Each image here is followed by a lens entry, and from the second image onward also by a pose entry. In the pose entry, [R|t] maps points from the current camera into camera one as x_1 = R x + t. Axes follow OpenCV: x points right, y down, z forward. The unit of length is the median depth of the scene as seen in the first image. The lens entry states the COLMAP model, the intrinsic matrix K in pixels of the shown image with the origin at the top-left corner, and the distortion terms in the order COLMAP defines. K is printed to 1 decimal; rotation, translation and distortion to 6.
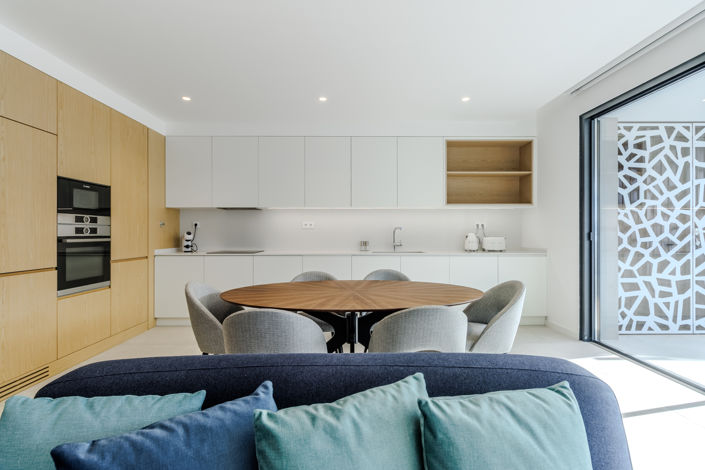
lens RADIAL K [[325.6, 0, 351.7], [0, 325.6, 235.6], [0, 0, 1]] dist [-0.003984, 0.000677]
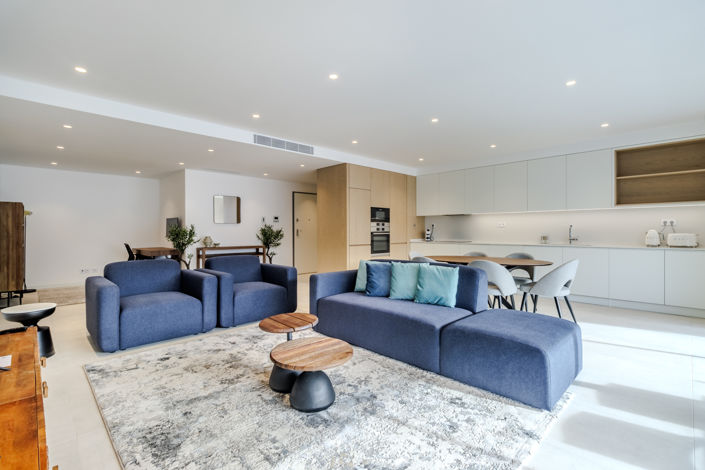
lens RADIAL K [[325.6, 0, 353.6], [0, 325.6, 232.8], [0, 0, 1]] dist [-0.003984, 0.000677]
pose [[0.696784, 0.002232, -0.717278, 0.491102], [-0.002766, 0.999996, 0.000426, 0.006426], [0.717276, 0.001687, 0.696787, -0.515405]]
